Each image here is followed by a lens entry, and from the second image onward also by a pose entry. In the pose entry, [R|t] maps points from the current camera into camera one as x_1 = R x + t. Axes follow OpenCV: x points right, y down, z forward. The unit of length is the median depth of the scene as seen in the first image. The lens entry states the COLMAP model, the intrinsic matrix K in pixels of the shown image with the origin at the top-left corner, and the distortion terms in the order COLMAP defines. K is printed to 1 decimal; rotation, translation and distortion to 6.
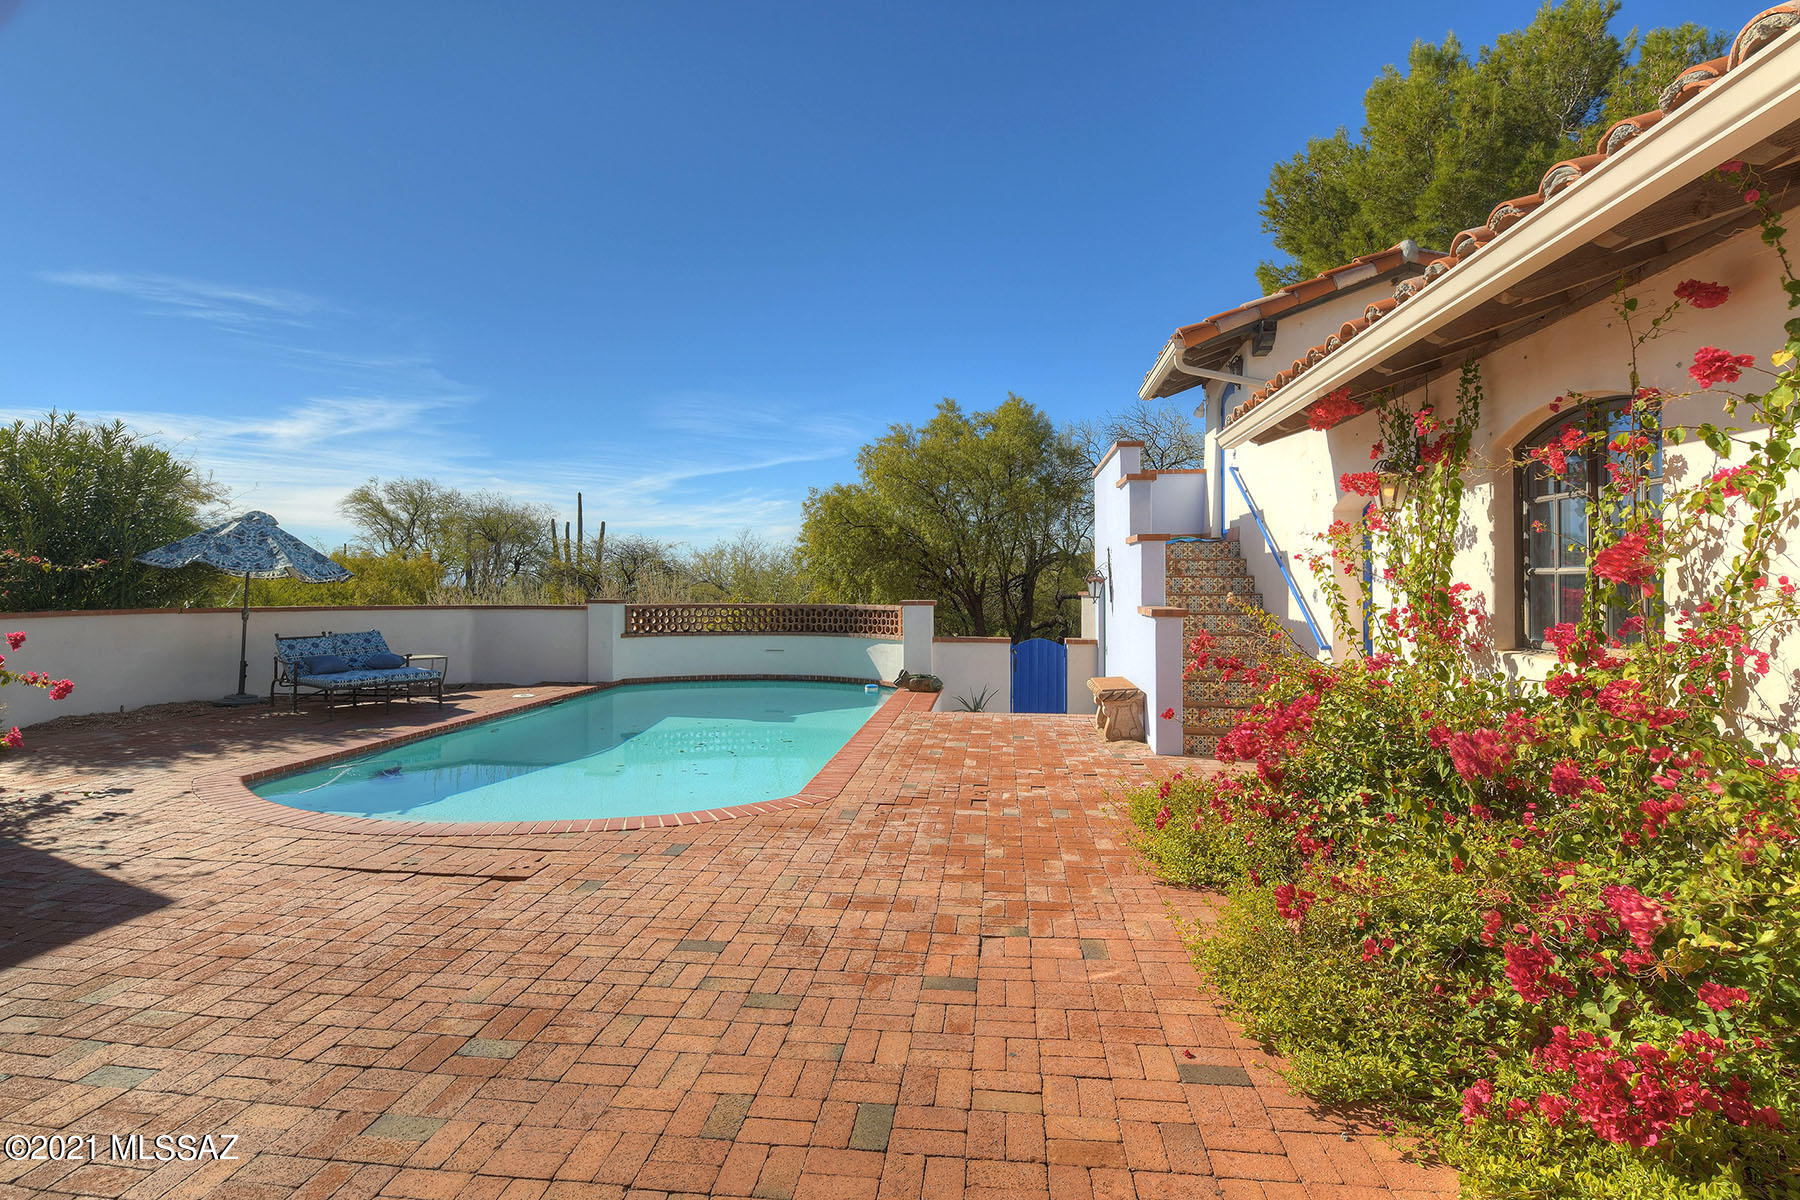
lens RADIAL K [[840.5, 0, 896.0], [0, 840.5, 590.7], [0, 0, 1]] dist [-0.000009, -0.000103]
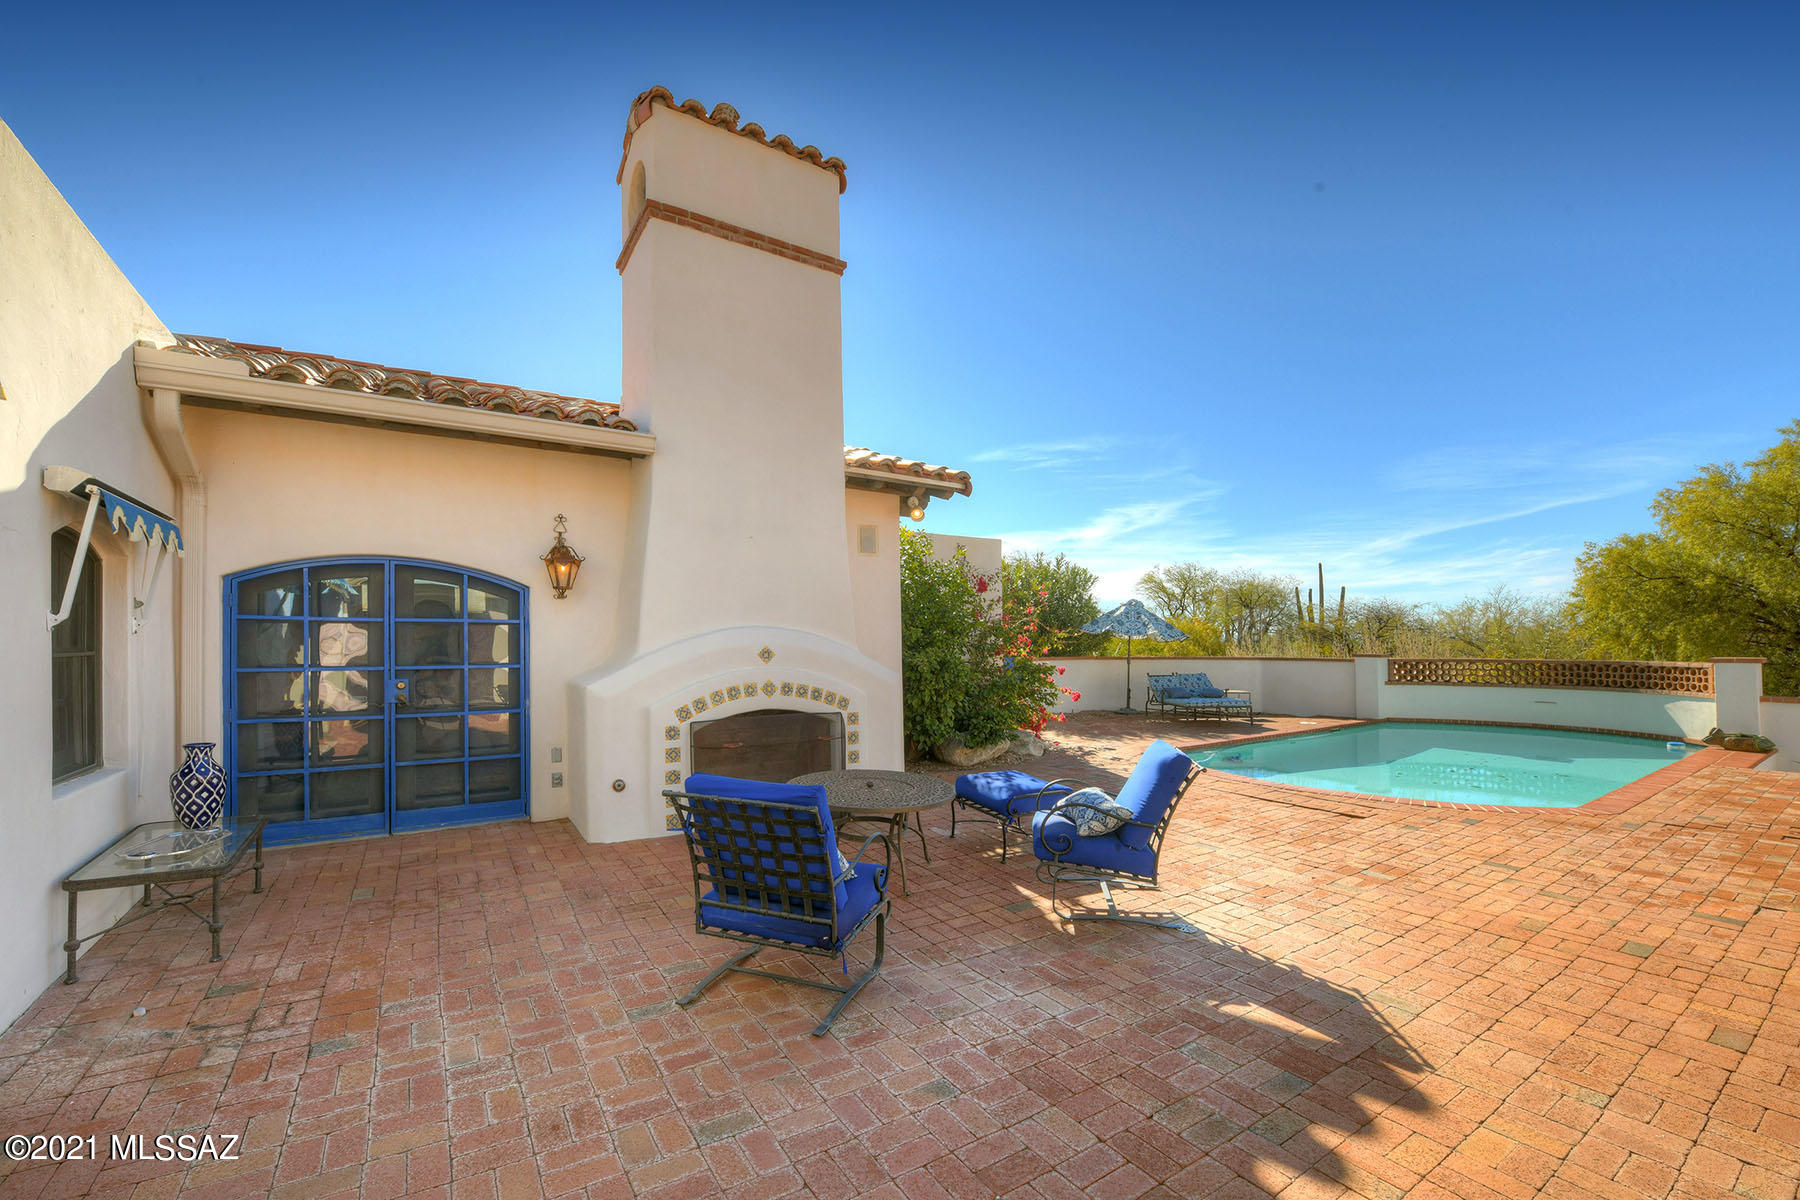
lens RADIAL K [[725.9, 0, 894.4], [0, 725.9, 623.4], [0, 0, 1]] dist [-0.000924, -0.006110]
pose [[0.645992, -0.022829, -0.763003, 0.032510], [-0.000532, 0.999539, -0.030357, -0.002527], [0.763344, 0.020016, 0.645682, -0.300238]]
